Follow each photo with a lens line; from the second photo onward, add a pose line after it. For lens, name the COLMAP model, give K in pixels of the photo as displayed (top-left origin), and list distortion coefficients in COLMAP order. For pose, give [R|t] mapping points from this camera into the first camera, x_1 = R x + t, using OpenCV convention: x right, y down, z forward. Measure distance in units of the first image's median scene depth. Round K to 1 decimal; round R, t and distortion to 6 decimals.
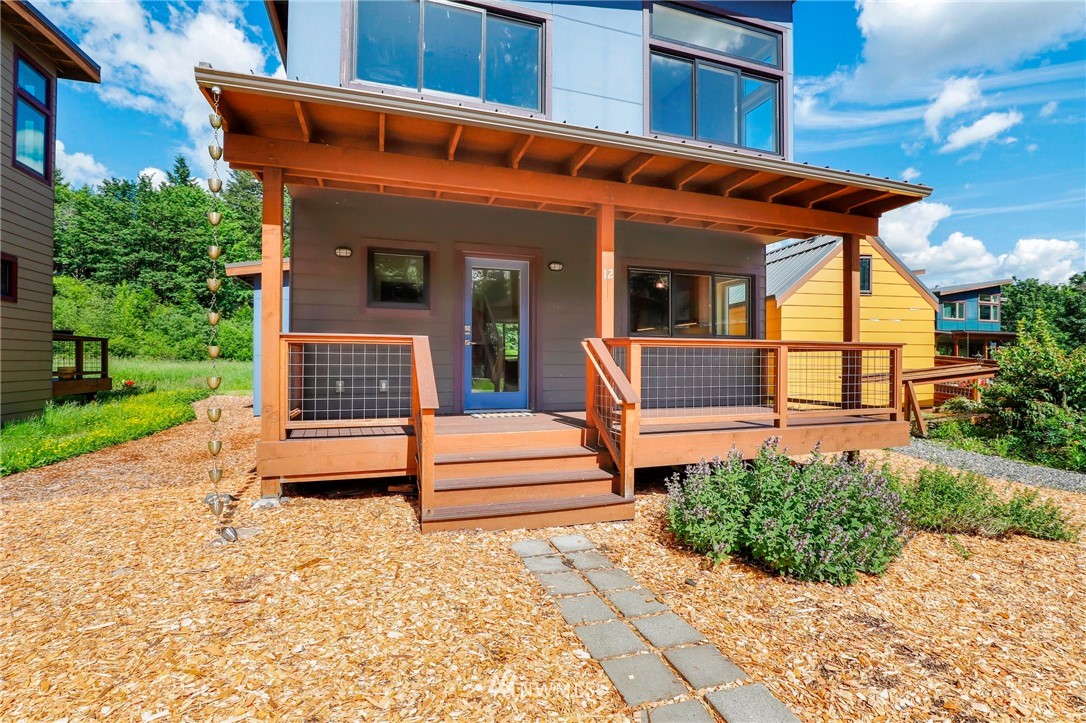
lens RADIAL K [[511.2, 0, 550.9], [0, 511.2, 362.9], [0, 0, 1]] dist [-0.030508, 0.001409]
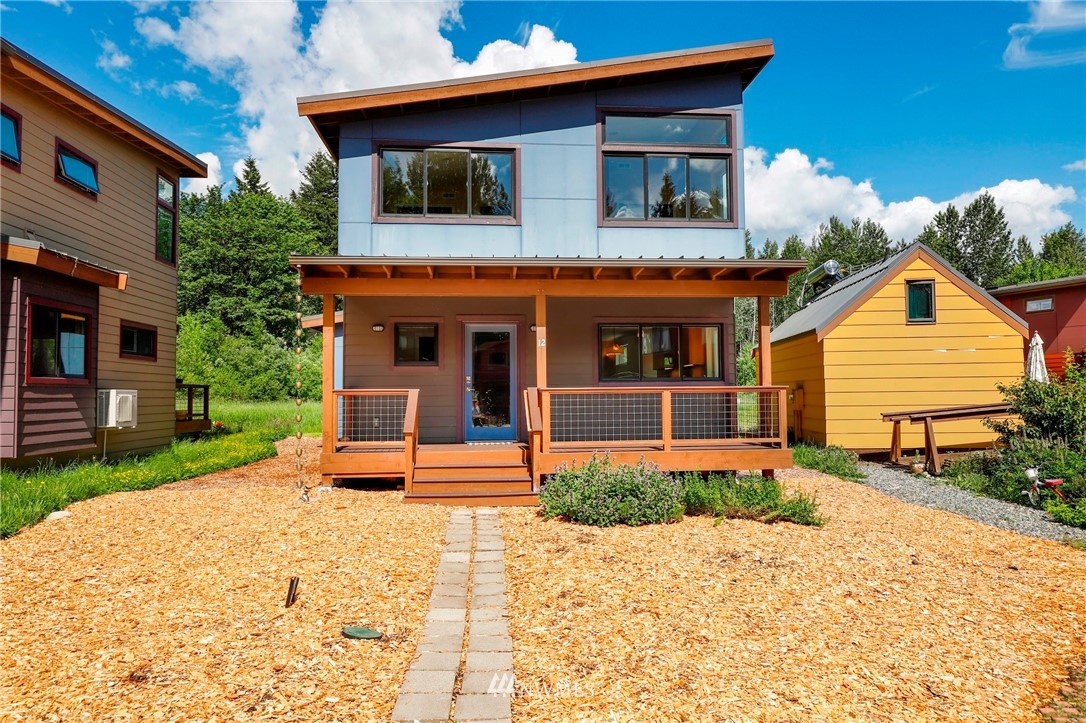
lens RADIAL K [[717.9, 0, 542.8], [0, 717.9, 363.9], [0, 0, 1]] dist [-0.006645, -0.001590]
pose [[0.970085, -0.023708, -0.241604, 0.258175], [0.012018, 0.998690, -0.049741, -0.005749], [0.242467, 0.045349, 0.969099, -0.411521]]
